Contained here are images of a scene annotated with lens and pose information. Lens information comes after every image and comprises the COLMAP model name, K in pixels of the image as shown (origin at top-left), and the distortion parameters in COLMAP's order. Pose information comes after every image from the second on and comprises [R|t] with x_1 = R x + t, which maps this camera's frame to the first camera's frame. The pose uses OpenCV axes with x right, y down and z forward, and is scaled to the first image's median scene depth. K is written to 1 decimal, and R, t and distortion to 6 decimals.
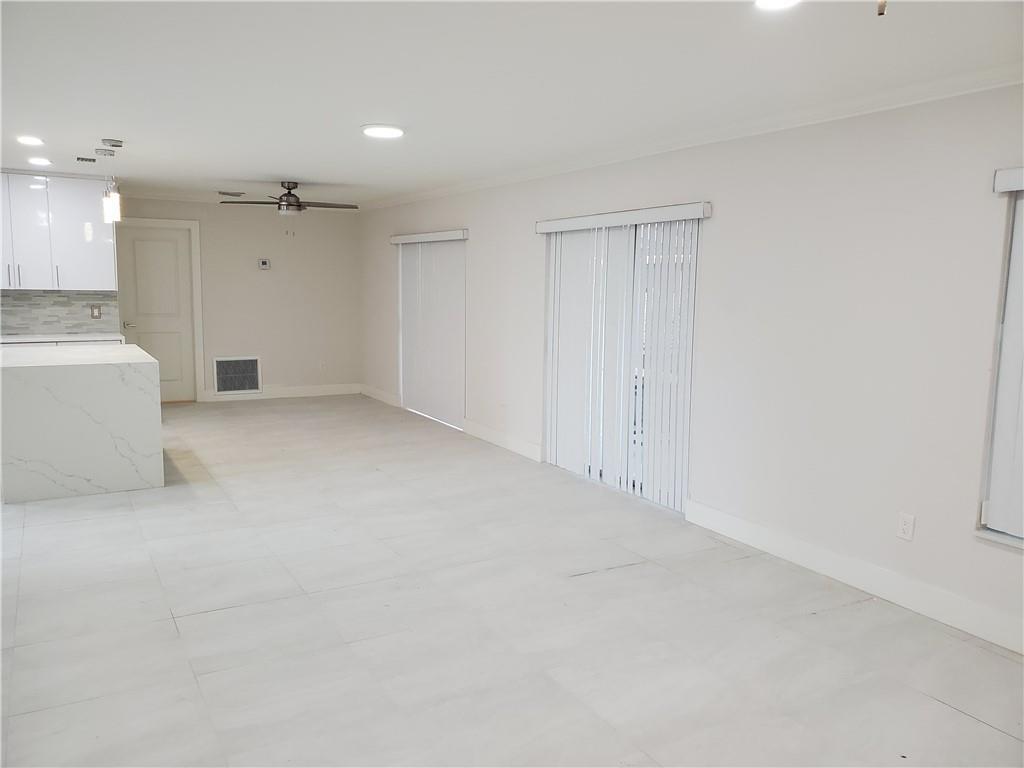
lens RADIAL K [[746.5, 0, 512.0], [0, 746.5, 384.0], [0, 0, 1]] dist [-0.001680, -0.003206]
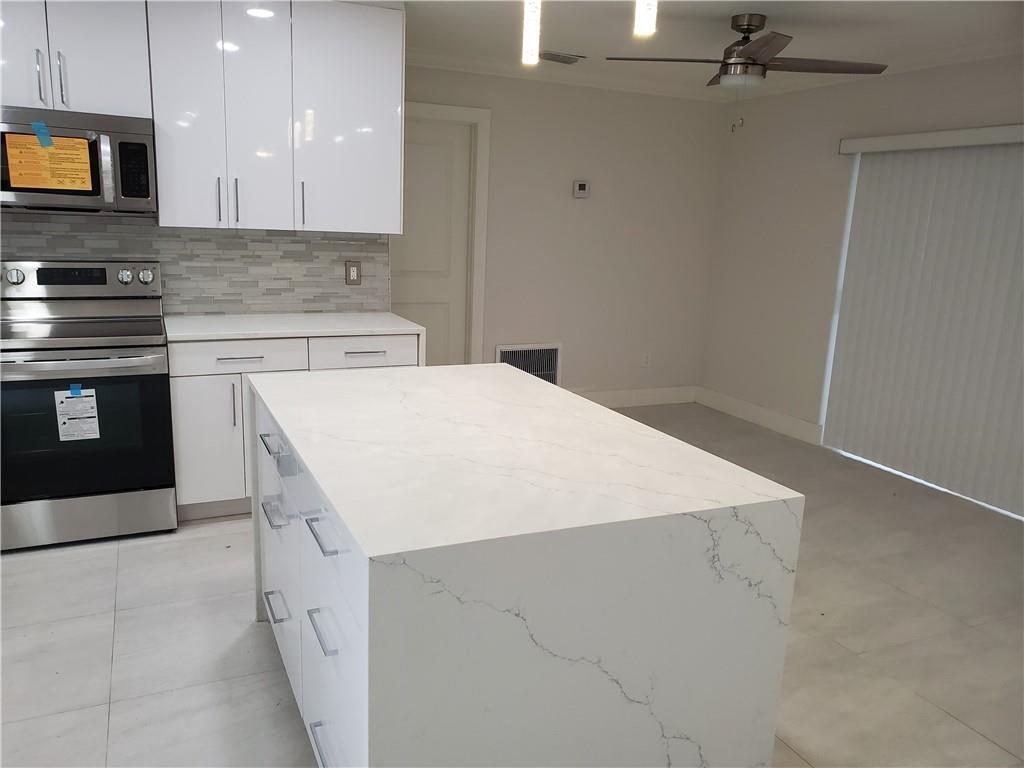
lens RADIAL K [[791.5, 0, 512.0], [0, 791.5, 384.0], [0, 0, 1]] dist [0.030857, -0.004390]
pose [[0.991557, 0.047593, -0.120626, -0.376785], [-0.038467, 0.996297, 0.076888, -0.065737], [0.123839, -0.071599, 0.989716, 0.449102]]
